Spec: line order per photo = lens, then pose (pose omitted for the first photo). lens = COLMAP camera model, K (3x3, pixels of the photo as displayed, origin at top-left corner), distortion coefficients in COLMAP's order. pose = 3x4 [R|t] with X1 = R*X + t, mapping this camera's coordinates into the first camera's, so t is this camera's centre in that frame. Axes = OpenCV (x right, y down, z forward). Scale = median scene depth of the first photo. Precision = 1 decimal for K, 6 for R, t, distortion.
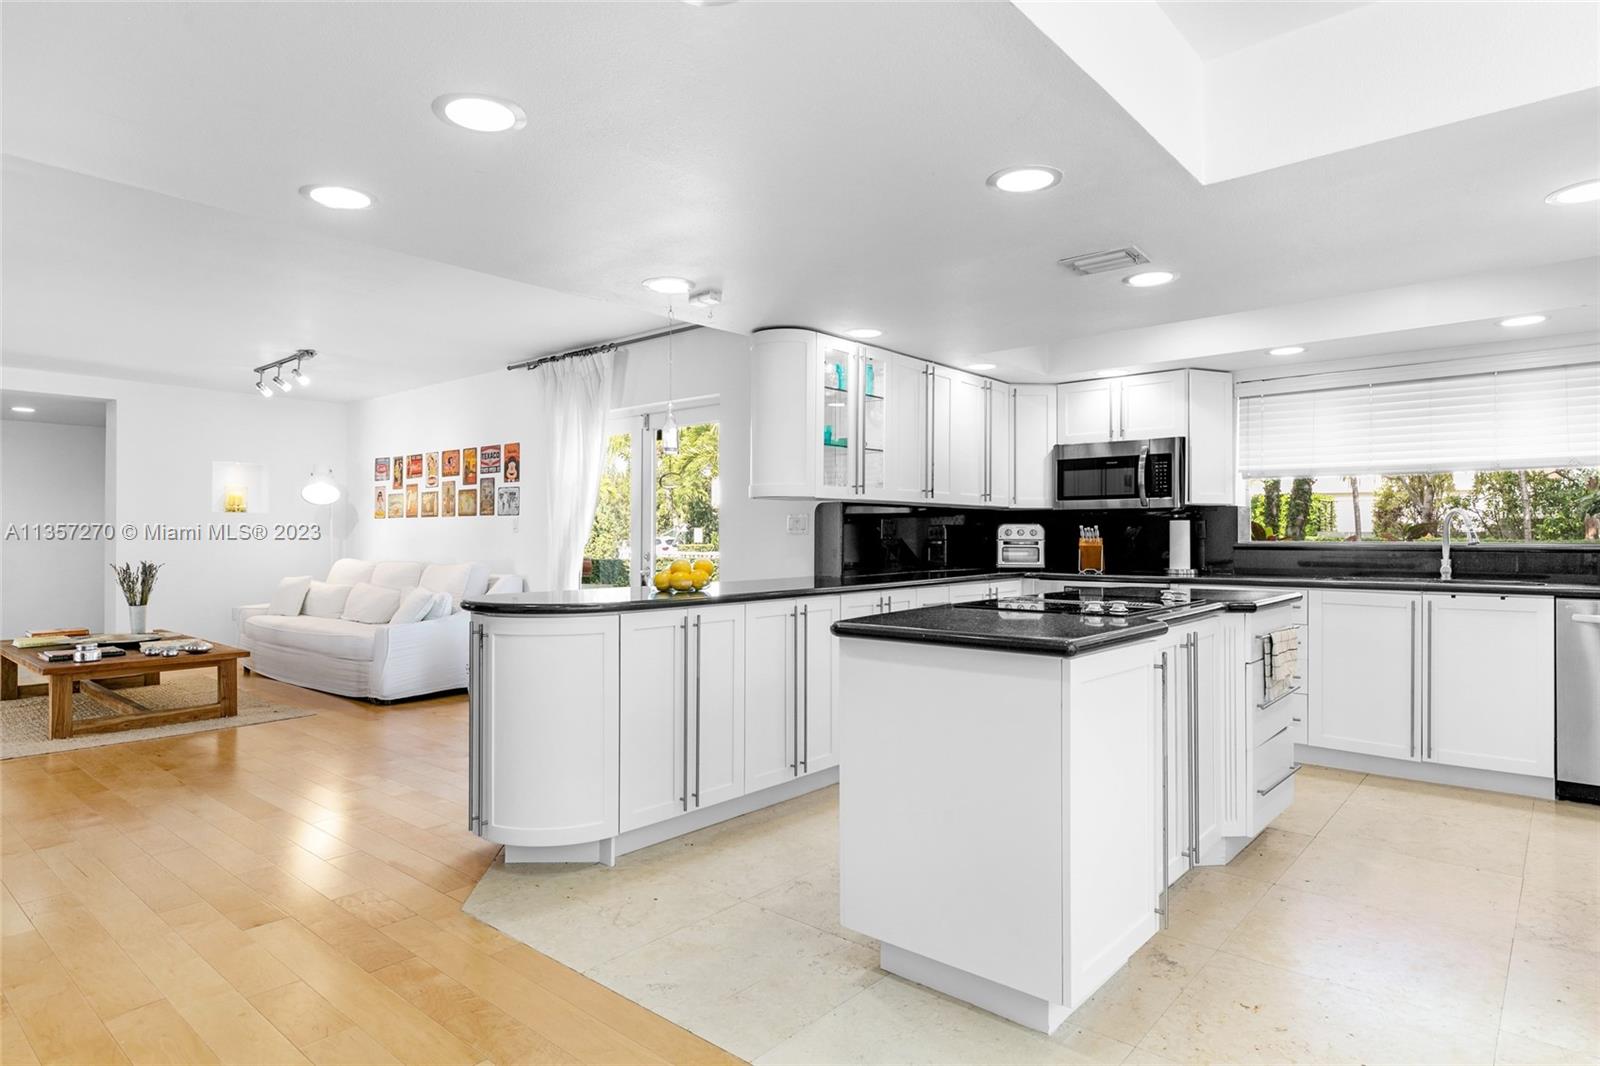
lens RADIAL K [[886.1, 0, 799.9], [0, 886.1, 532.8], [0, 0, 1]] dist [0.000135, 0.000955]
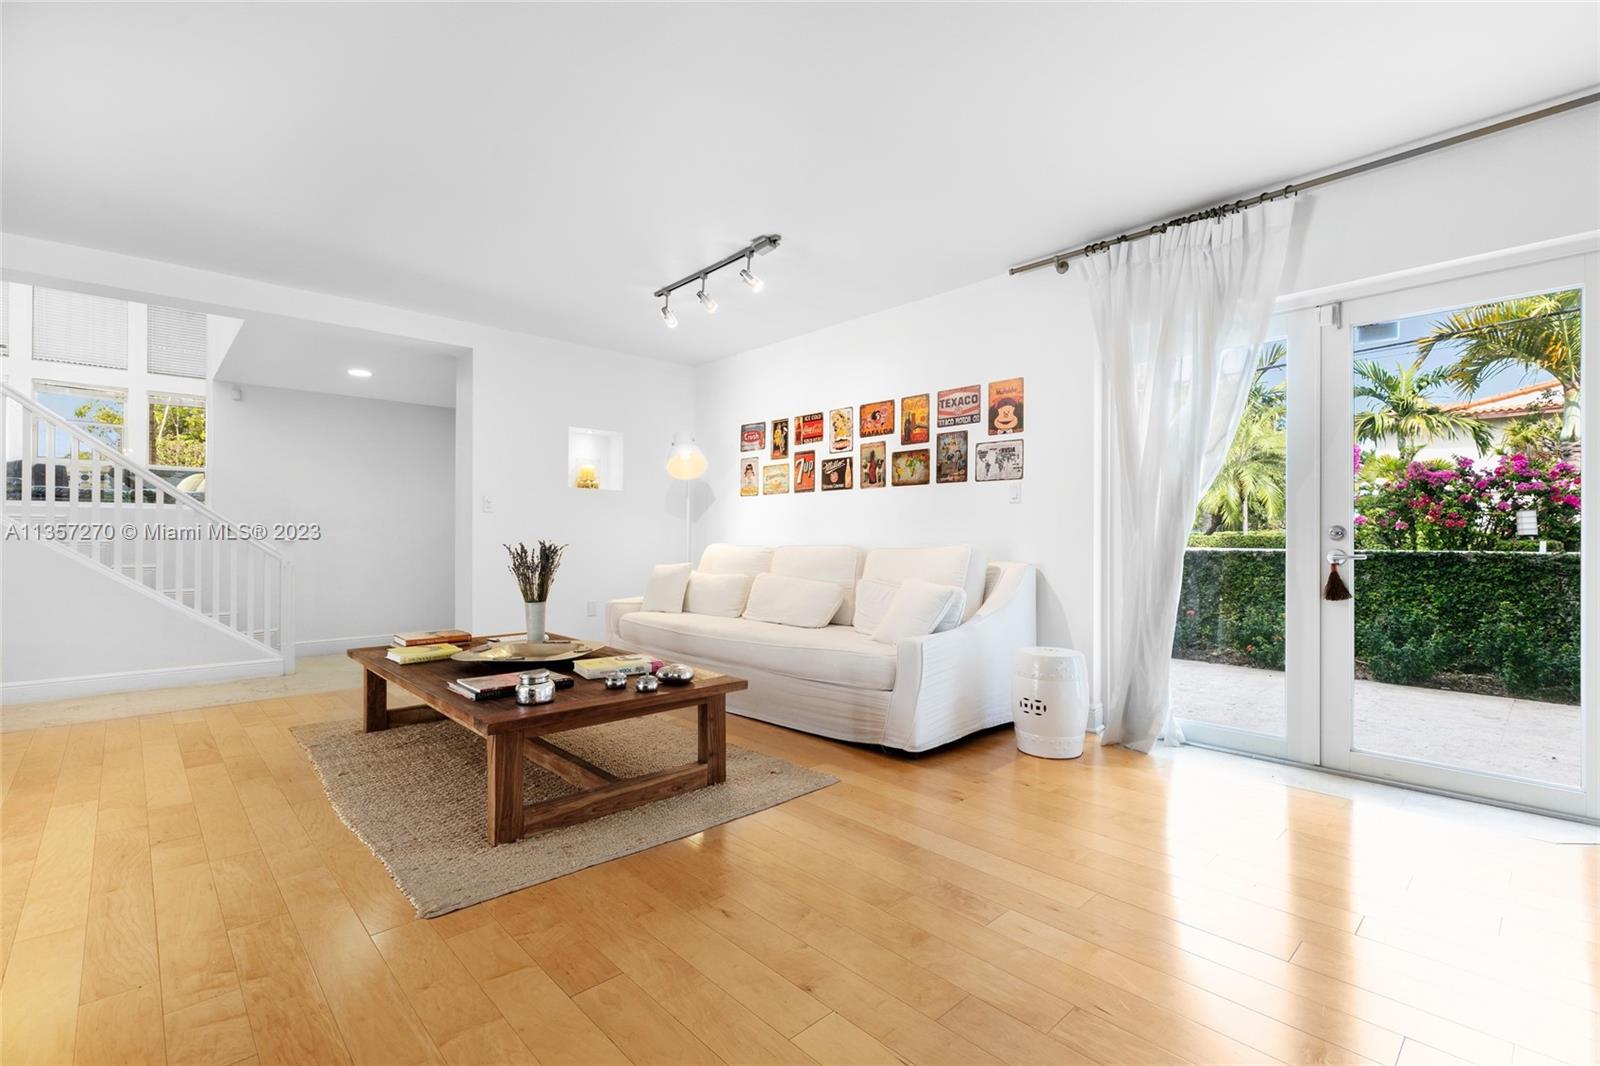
lens RADIAL K [[724.1, 0, 803.6], [0, 724.1, 534.1], [0, 0, 1]] dist [0.004448, 0.000365]
pose [[0.993257, 0.000435, -0.115937, -0.461258], [-0.000263, 0.999999, 0.001501, 0.025461], [0.115937, -0.001460, 0.993255, 0.436247]]
